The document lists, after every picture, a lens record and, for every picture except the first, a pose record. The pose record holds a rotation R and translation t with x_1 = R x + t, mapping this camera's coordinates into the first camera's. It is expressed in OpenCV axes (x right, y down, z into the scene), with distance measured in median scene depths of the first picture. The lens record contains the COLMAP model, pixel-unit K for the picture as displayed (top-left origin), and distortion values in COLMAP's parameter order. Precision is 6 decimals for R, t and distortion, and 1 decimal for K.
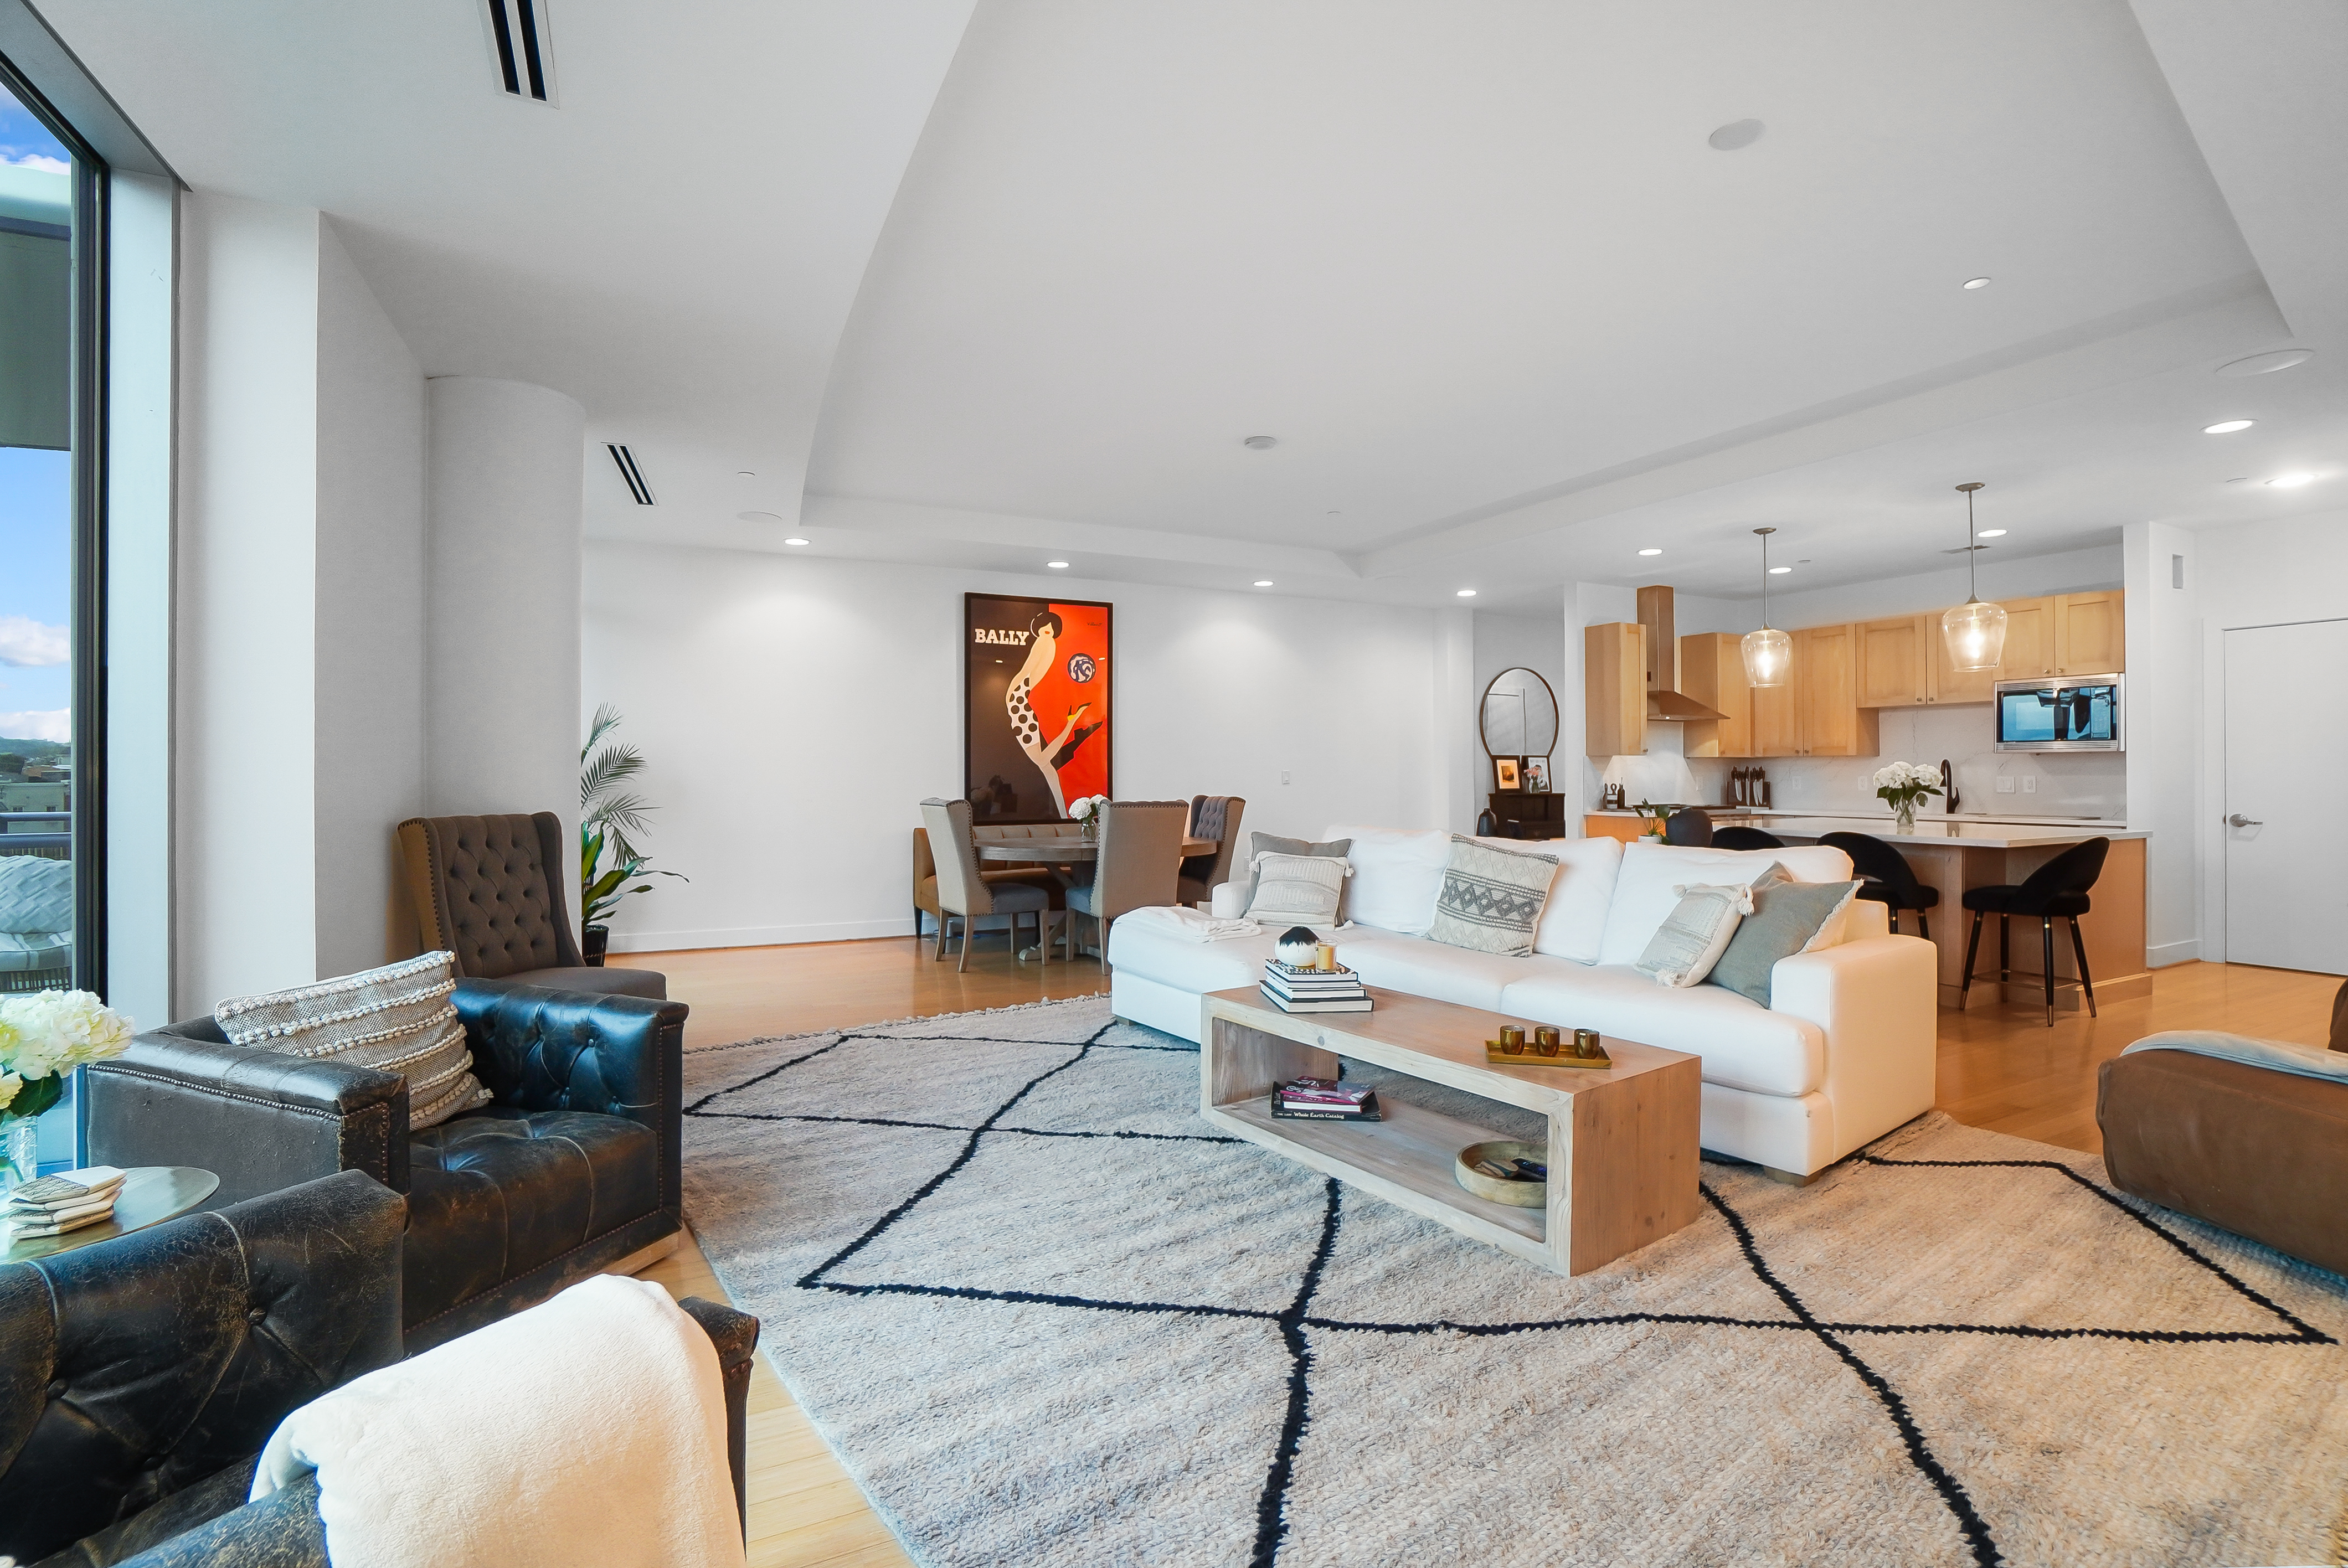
lens RADIAL K [[1068.9, 0, 1174.0], [0, 1068.9, 784.0], [0, 0, 1]] dist [-0.023847, 0.000176]
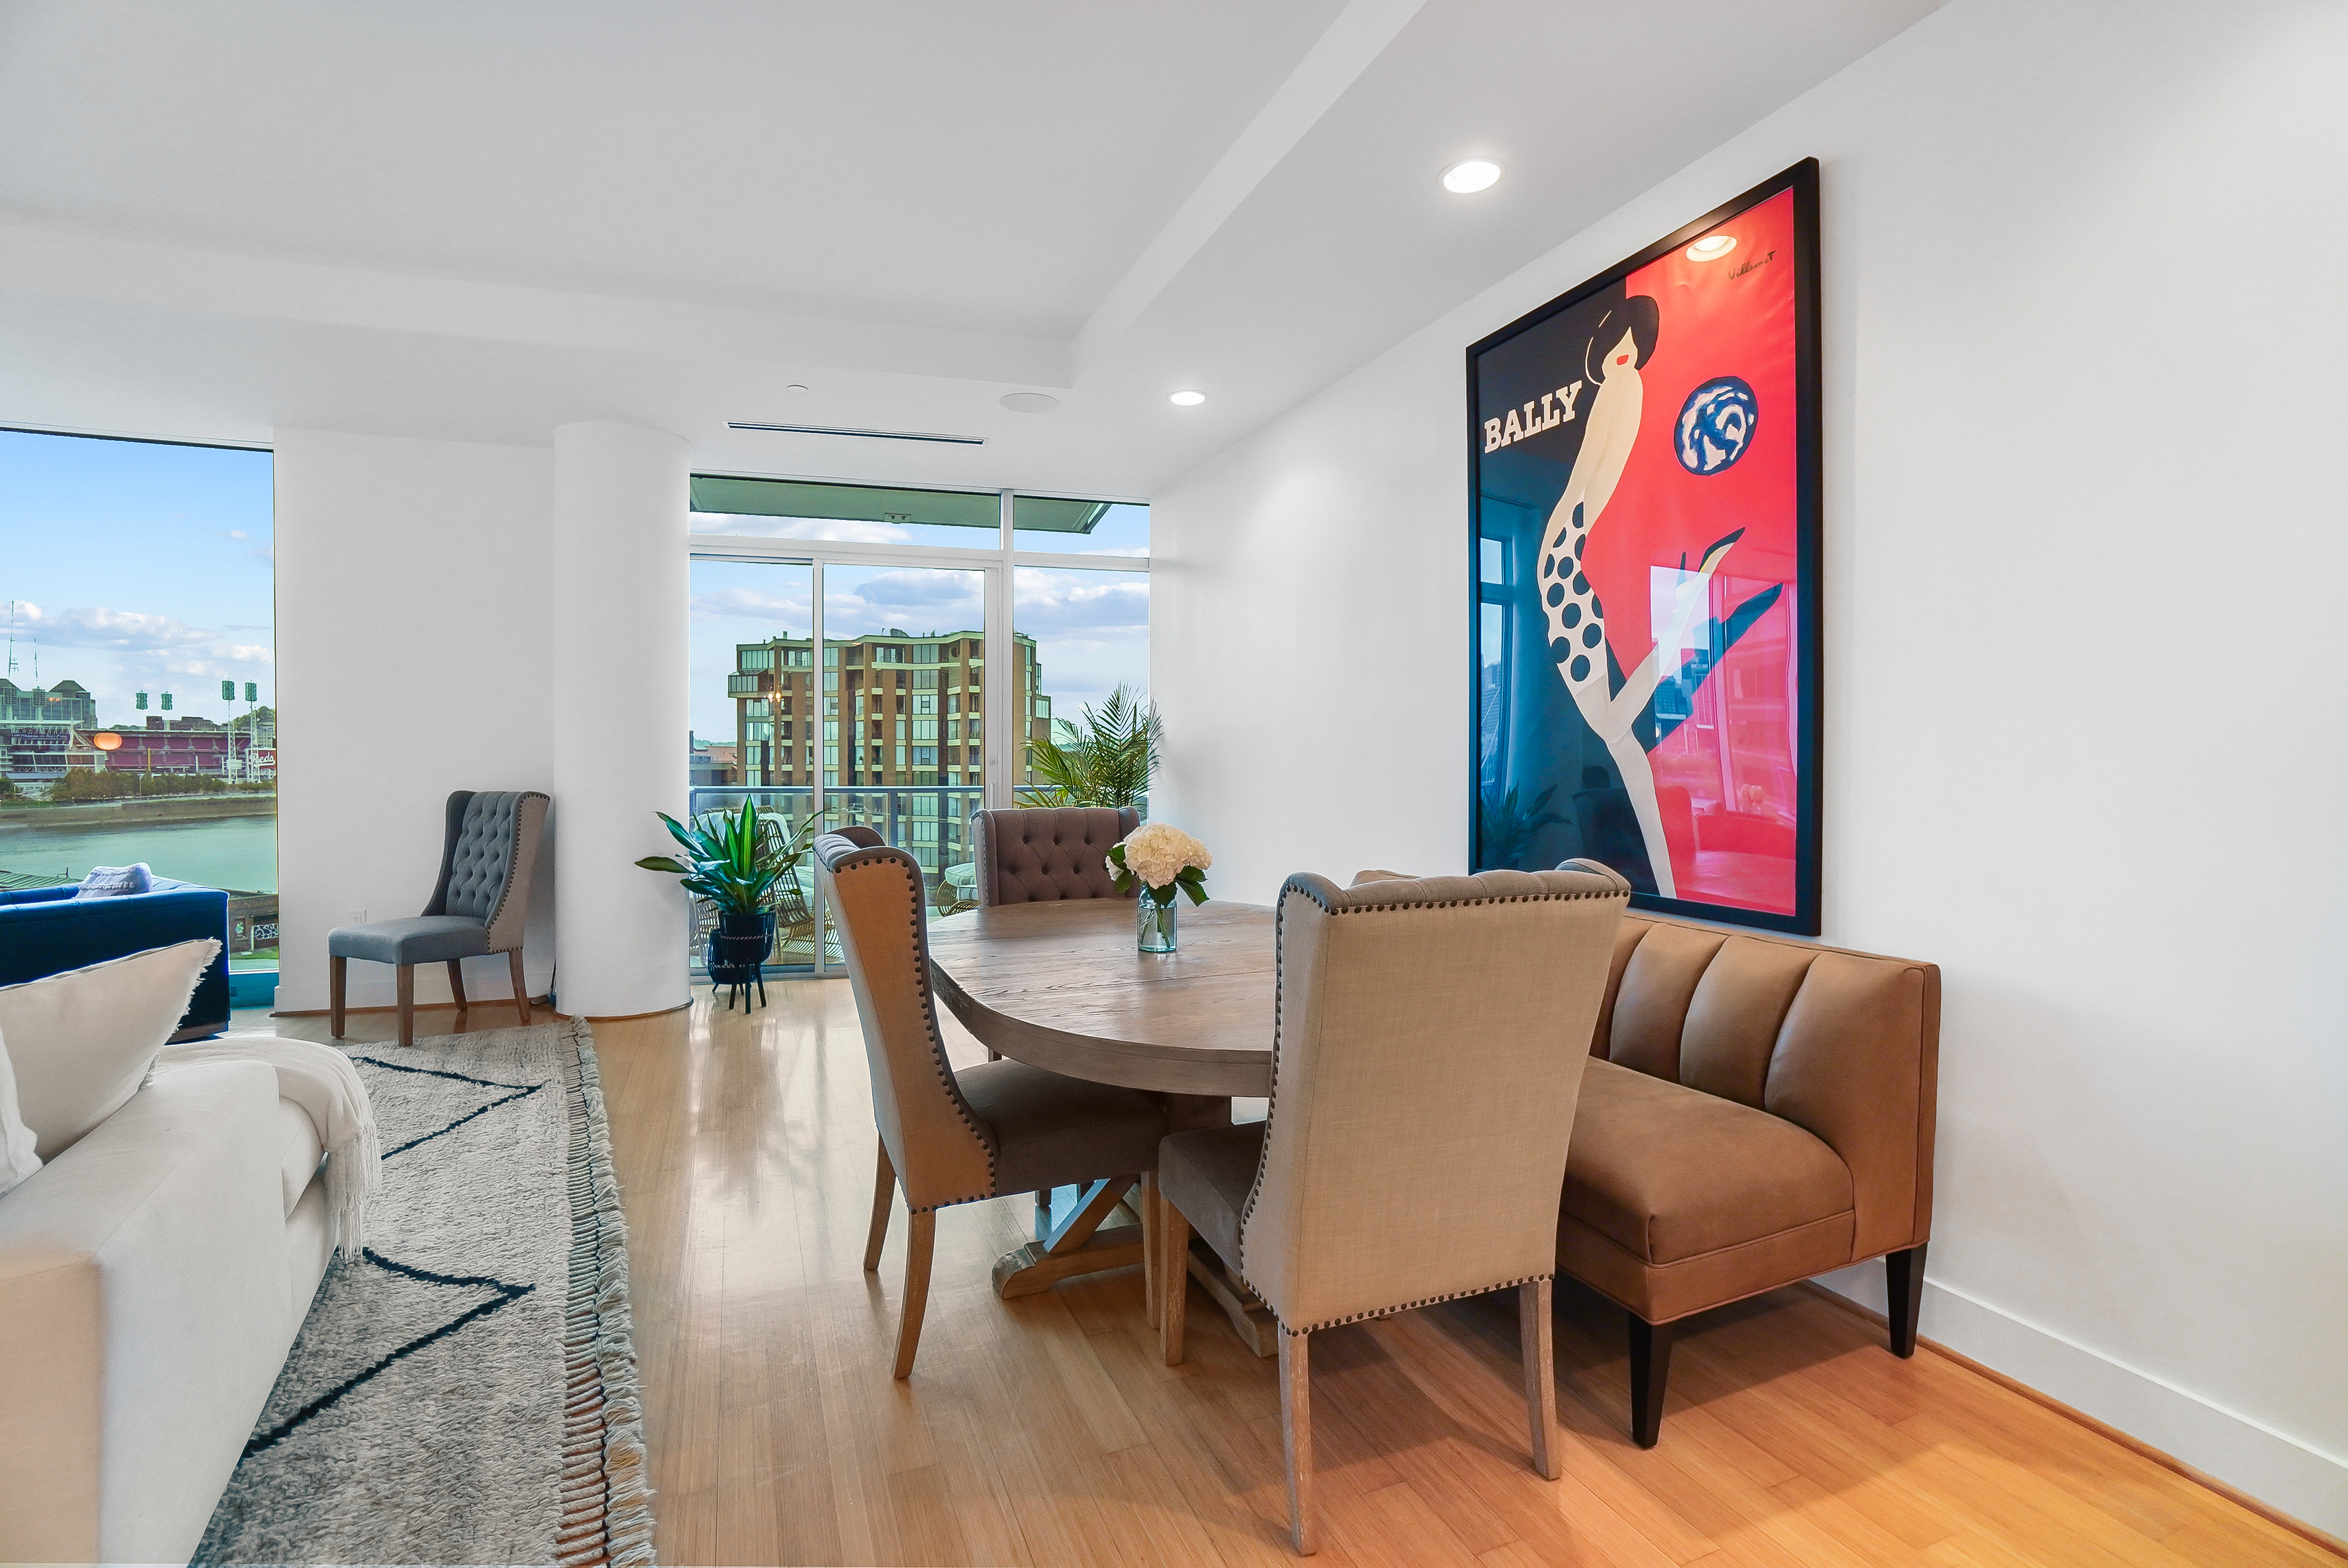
lens RADIAL K [[1037.2, 0, 1174.0], [0, 1037.2, 784.0], [0, 0, 1]] dist [-0.057460, 0.012379]
pose [[-0.085200, 0.028675, -0.995951, 0.232303], [-0.010725, 0.999501, 0.029695, -0.011160], [0.996306, 0.013212, -0.084850, 0.892288]]
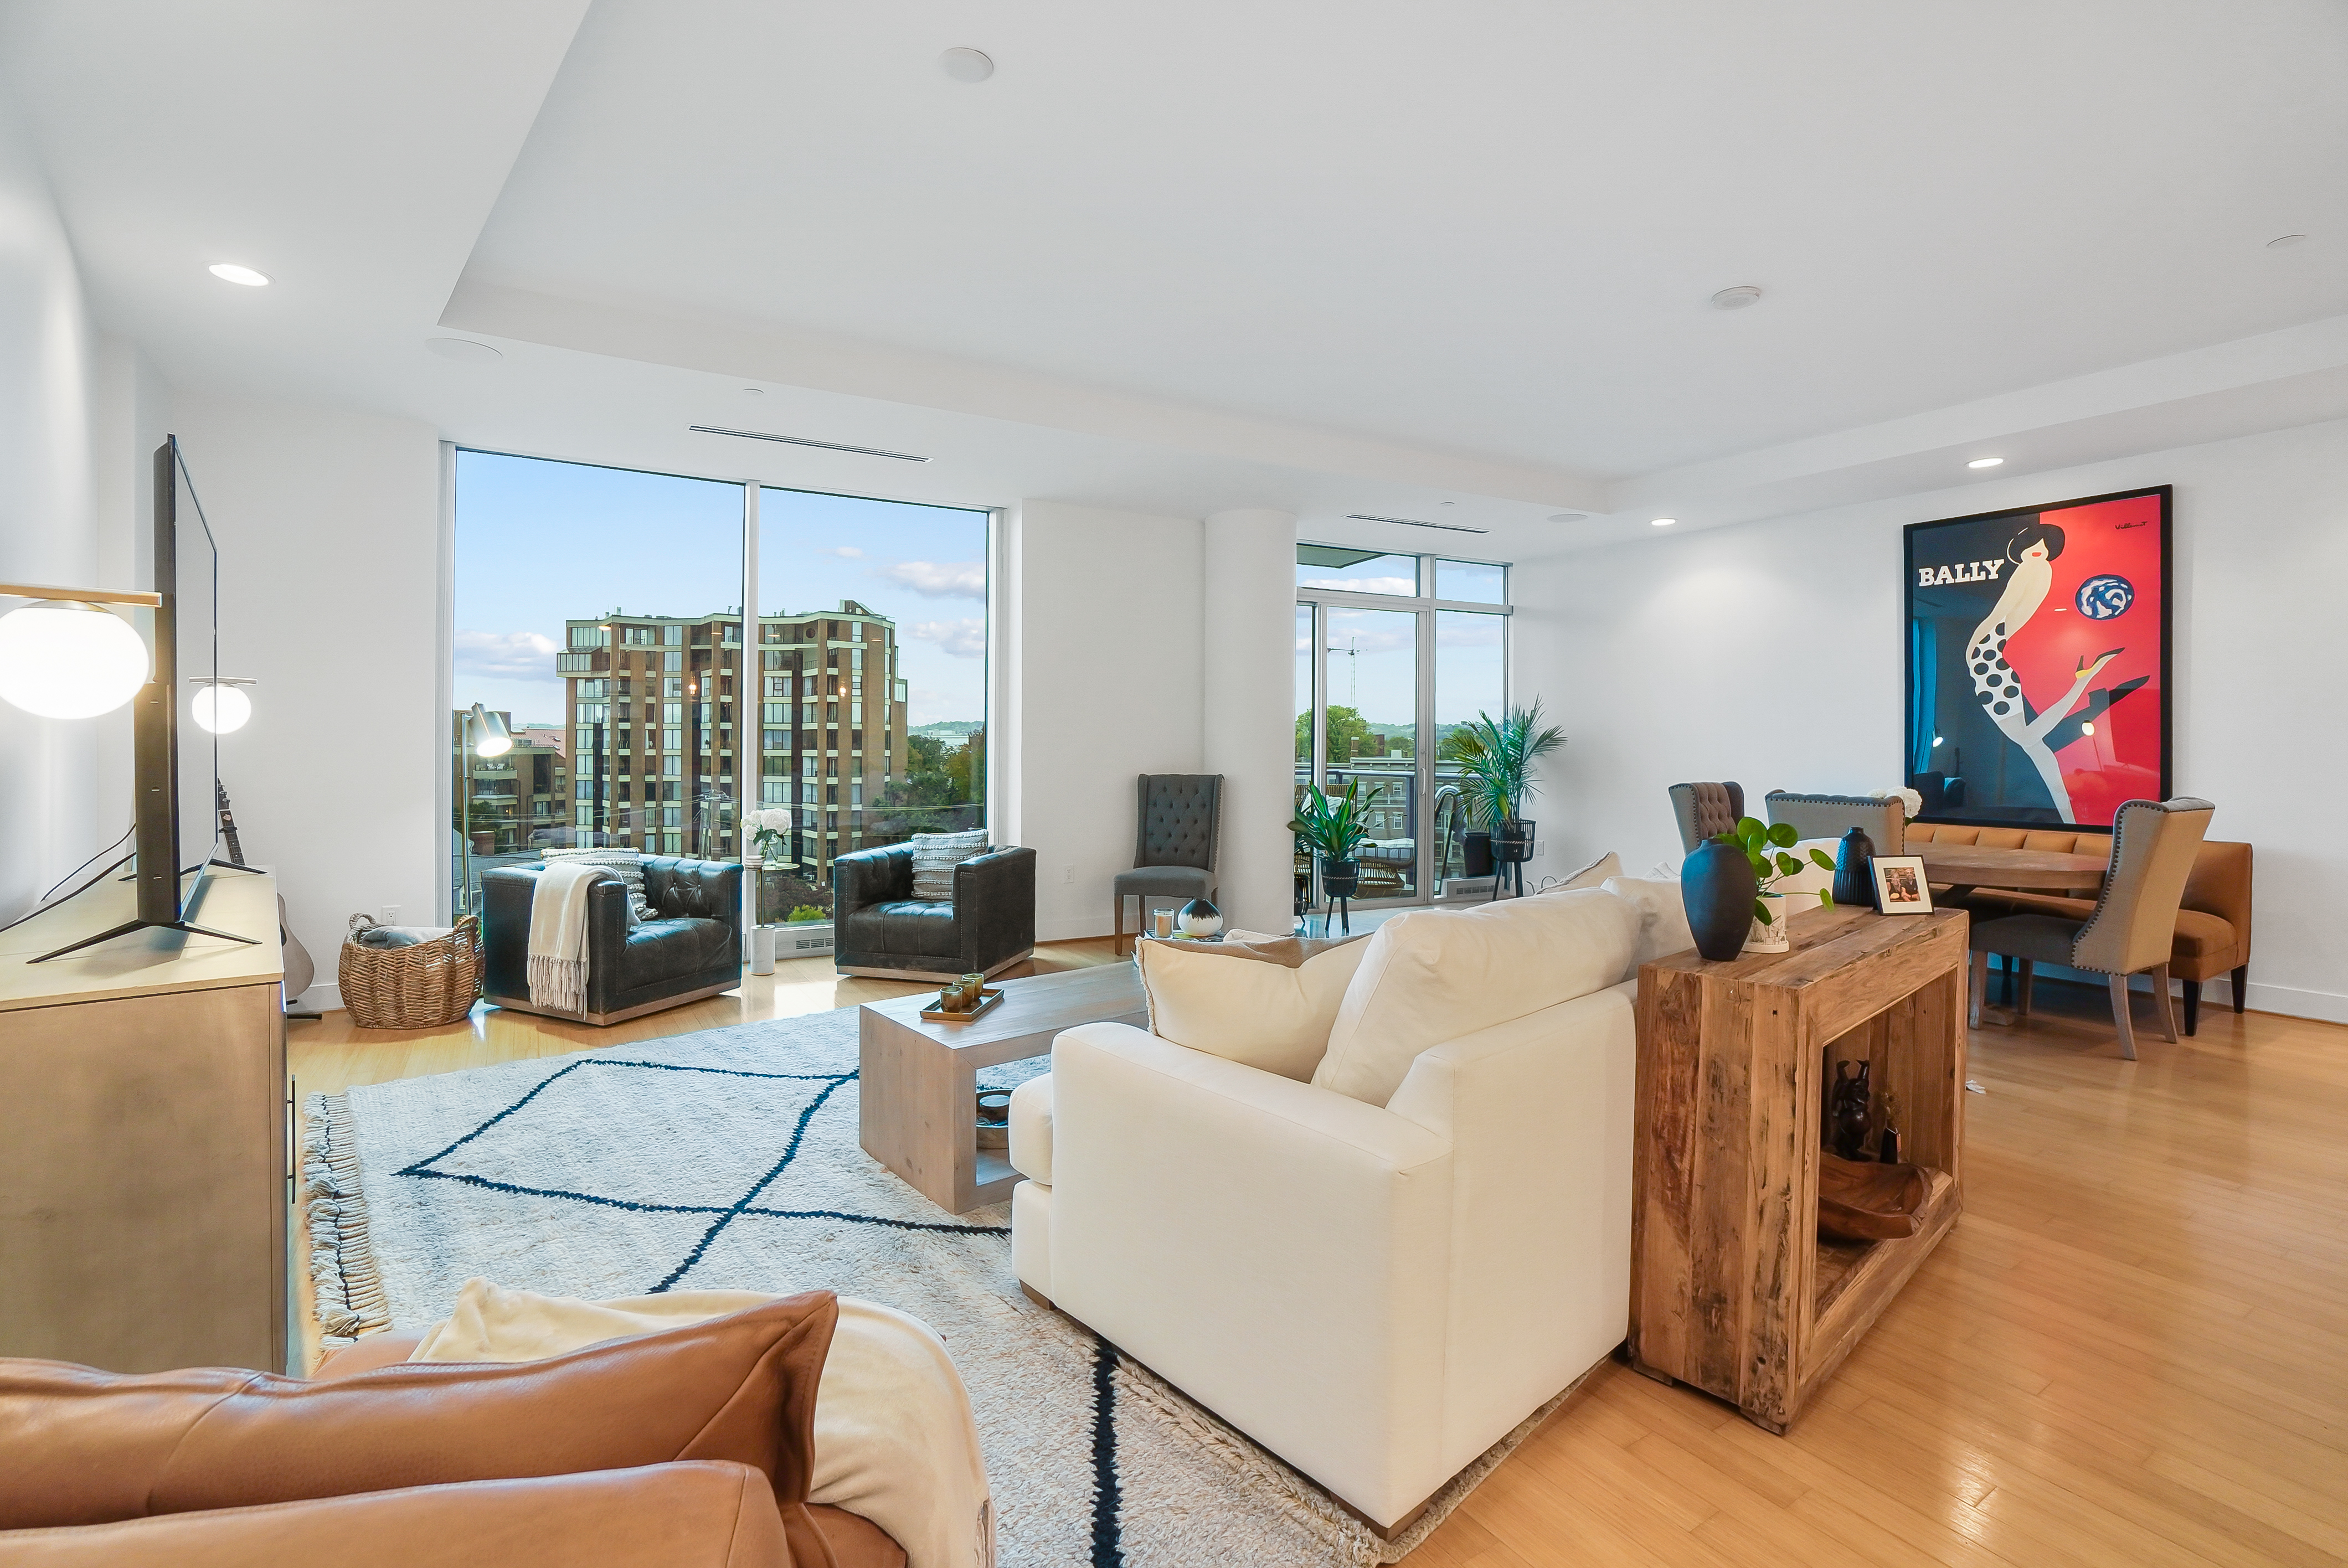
lens RADIAL K [[1051.7, 0, 1162.3], [0, 1051.7, 747.8], [0, 0, 1]] dist [-0.026641, 0.000336]
pose [[0.069844, 0.008725, -0.997520, 0.517249], [-0.013212, 0.999882, 0.007821, -0.013650], [0.997470, 0.012633, 0.069951, 0.390411]]
